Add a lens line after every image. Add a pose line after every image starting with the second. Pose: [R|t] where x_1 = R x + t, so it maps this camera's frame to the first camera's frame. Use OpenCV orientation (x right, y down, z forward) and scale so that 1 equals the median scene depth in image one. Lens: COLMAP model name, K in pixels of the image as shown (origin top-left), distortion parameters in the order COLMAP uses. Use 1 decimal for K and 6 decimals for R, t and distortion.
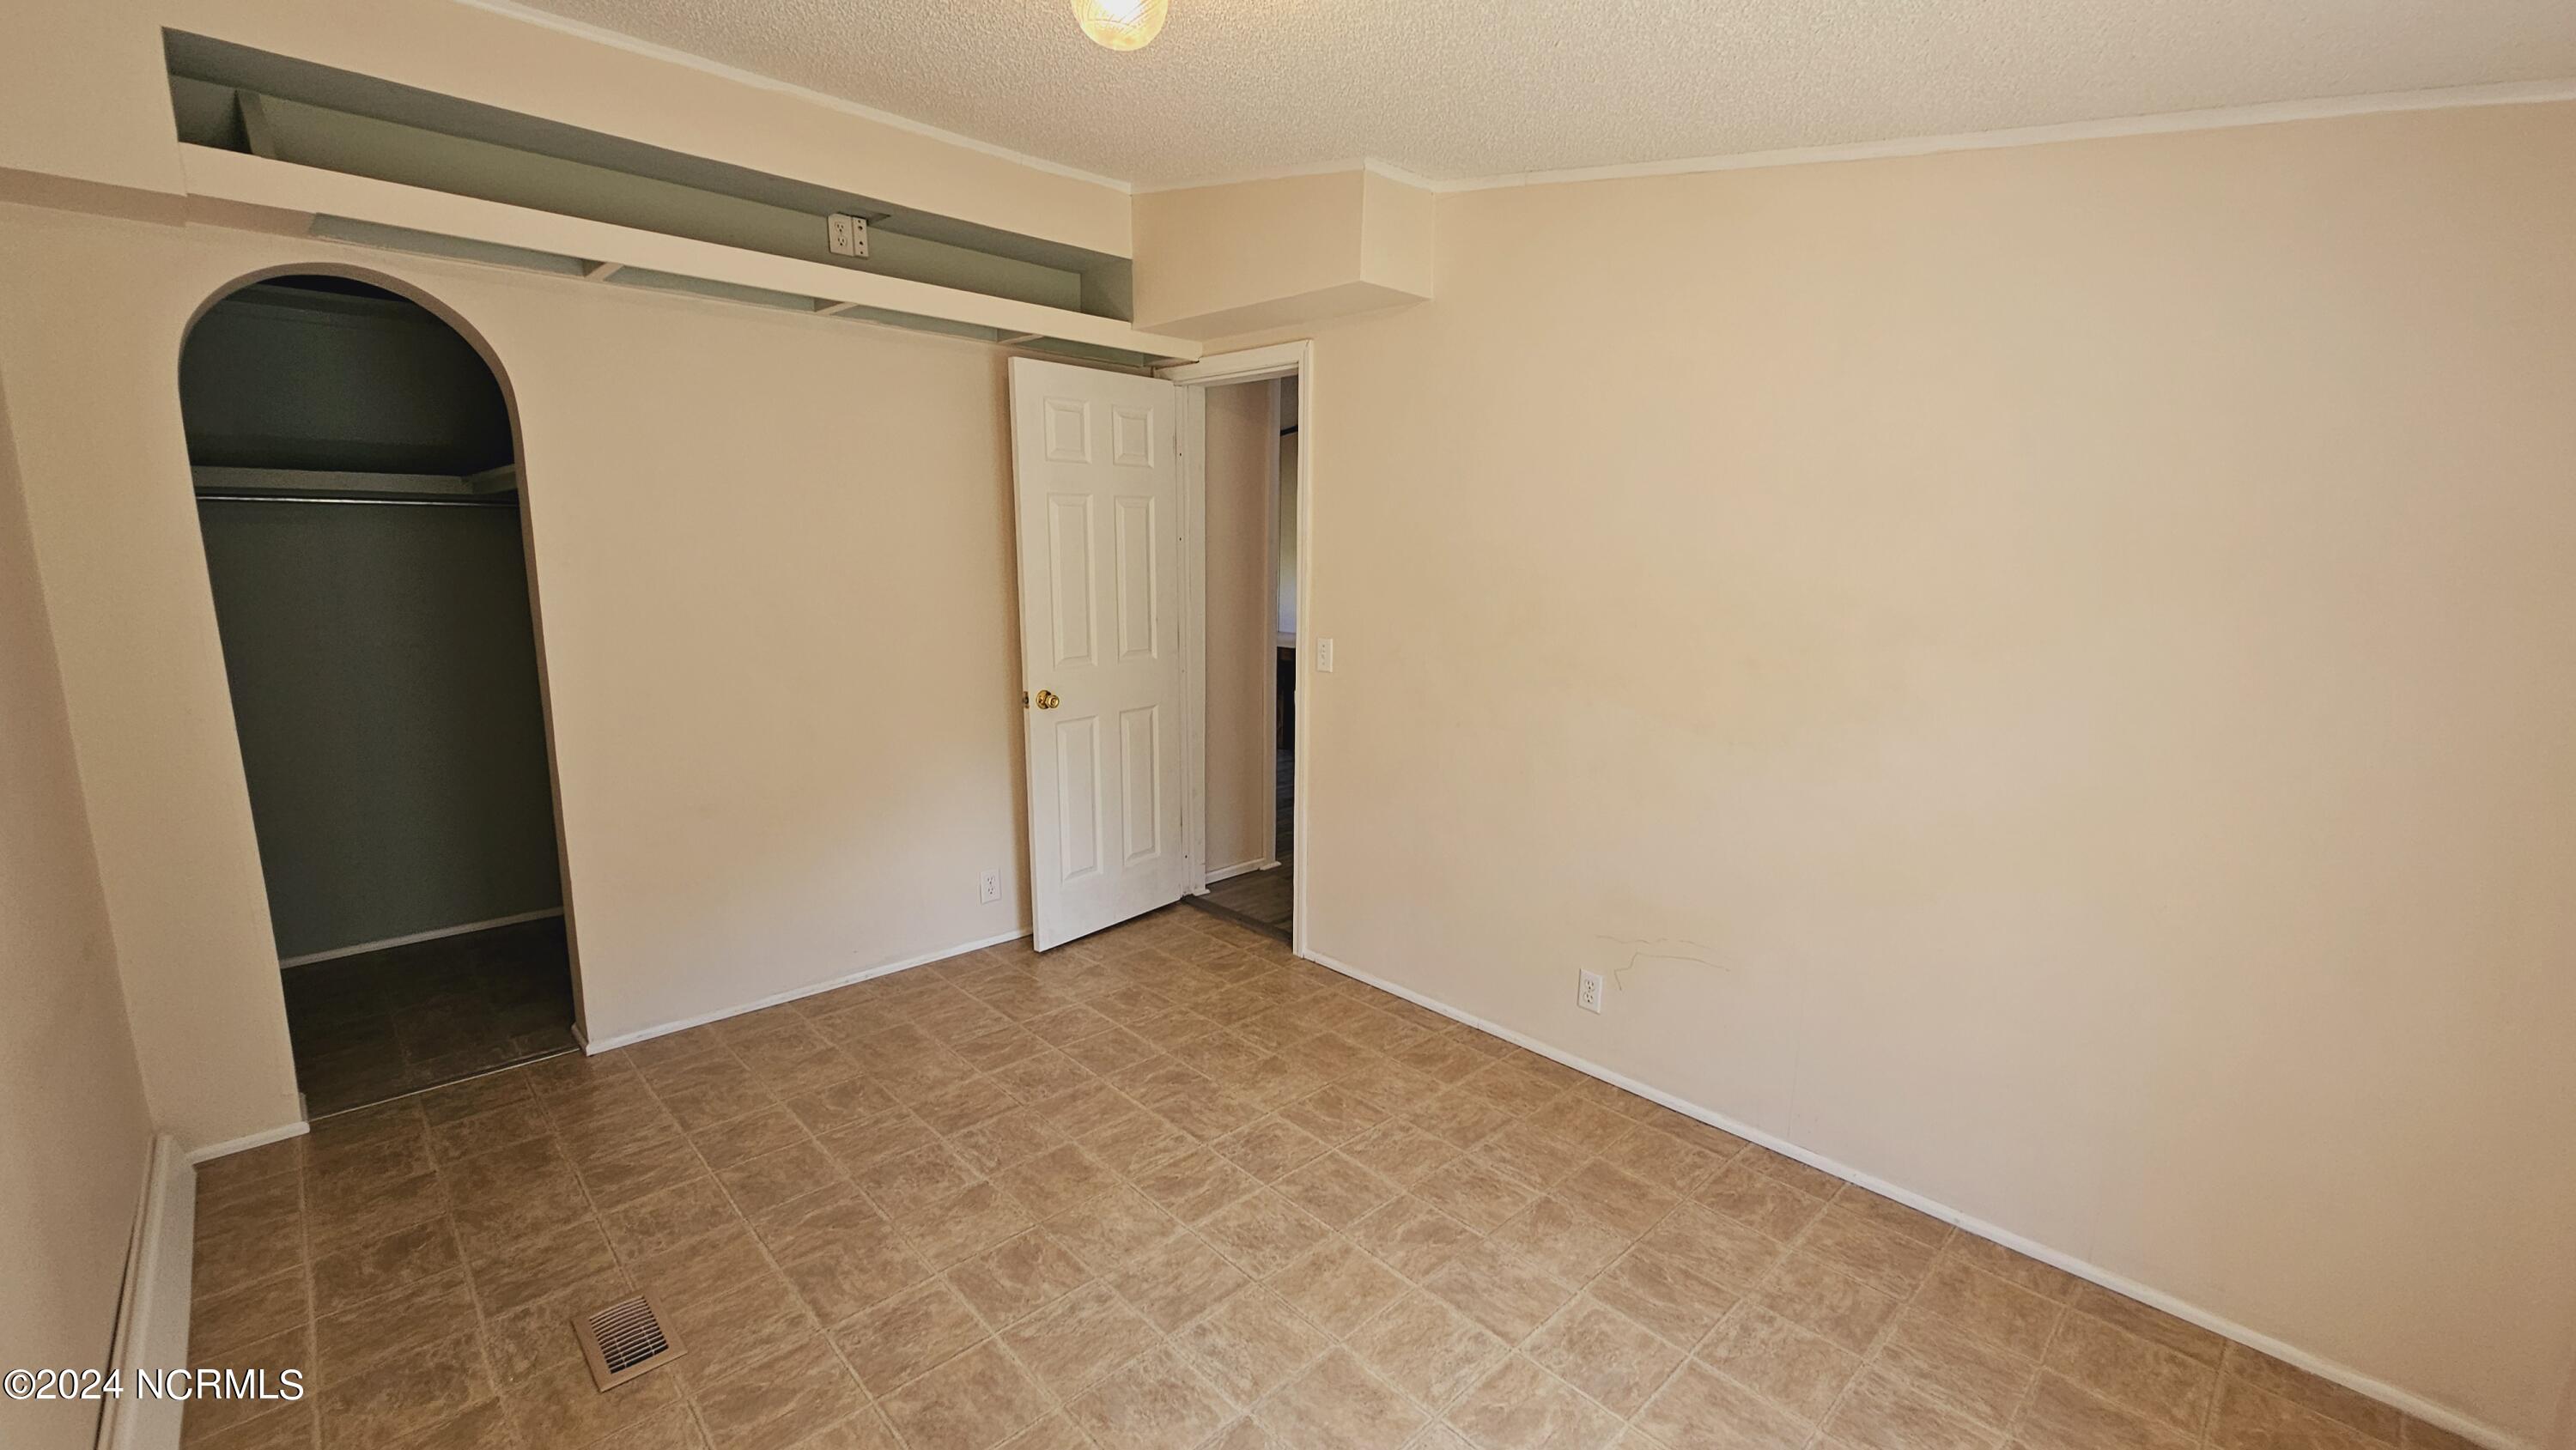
lens RADIAL K [[1055.8, 0, 1290.2], [0, 1055.8, 734.2], [0, 0, 1]] dist [0.002970, 0.000430]
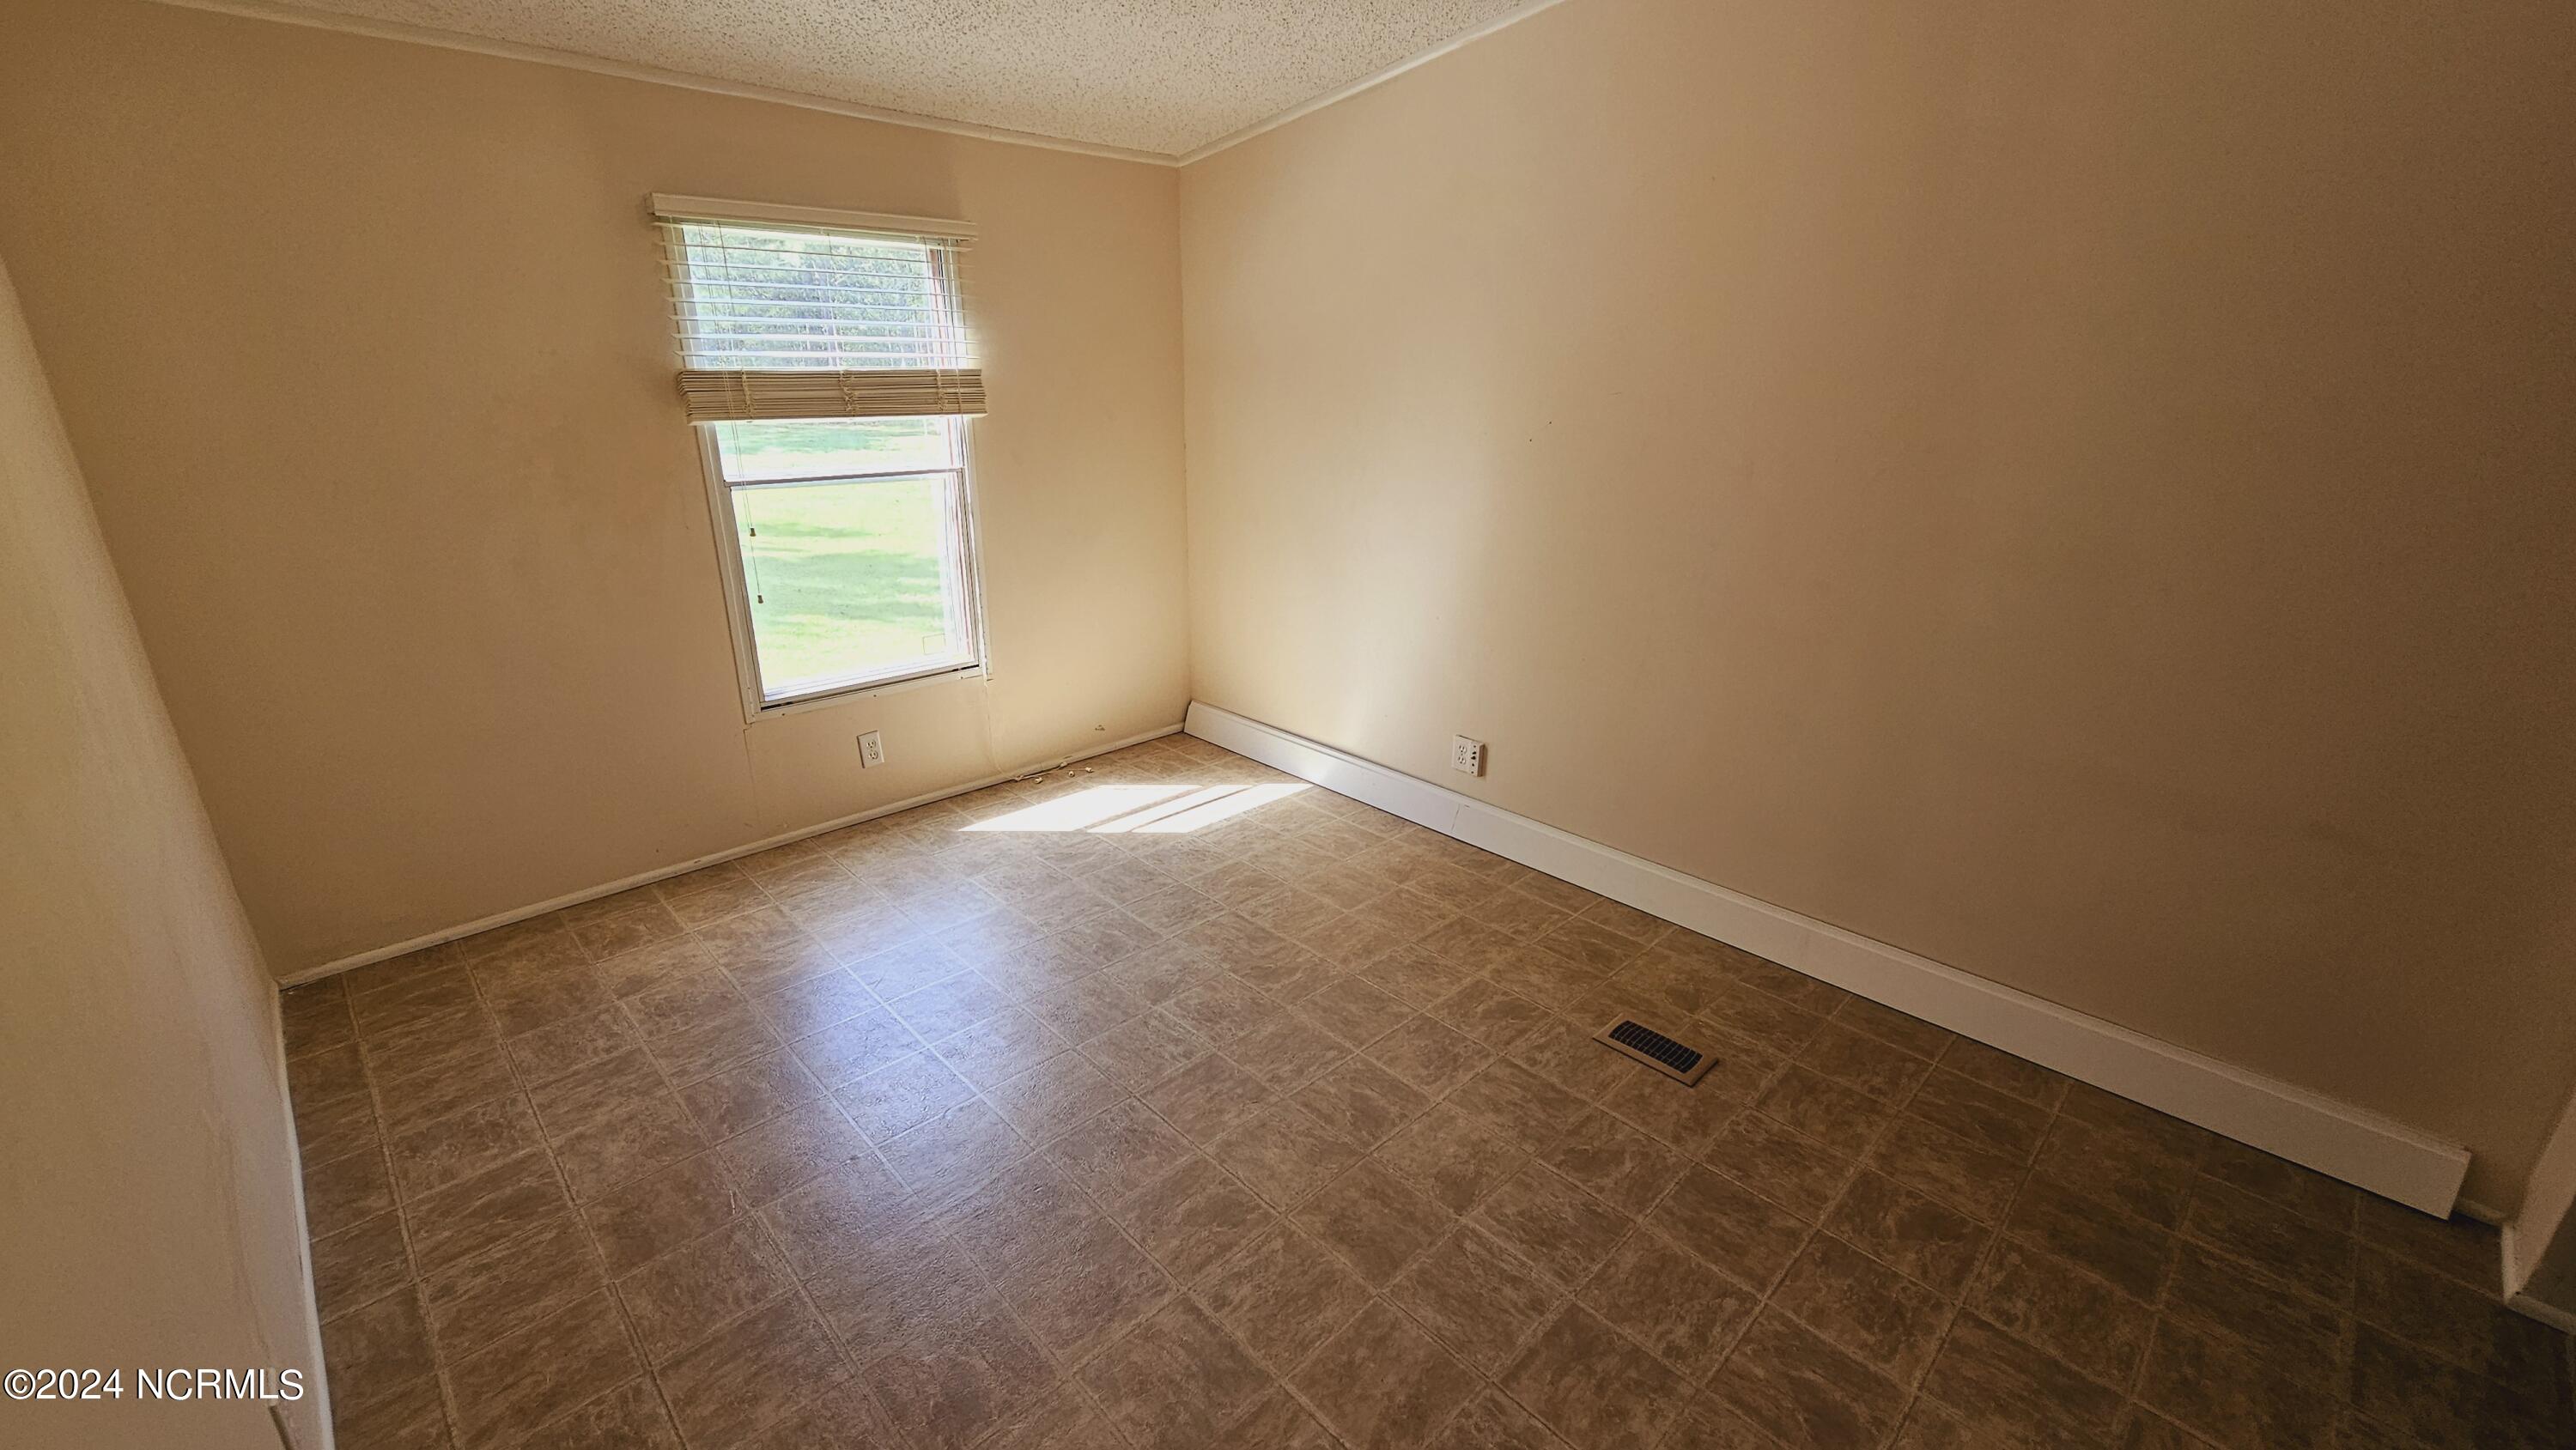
lens RADIAL K [[1055.8, 0, 1290.2], [0, 1055.8, 734.2], [0, 0, 1]] dist [0.002970, 0.000430]
pose [[-0.999661, -0.020034, -0.016644, -0.155259], [-0.025665, 0.866500, 0.498518, -0.306385], [0.004435, 0.498776, -0.866720, 1.658755]]
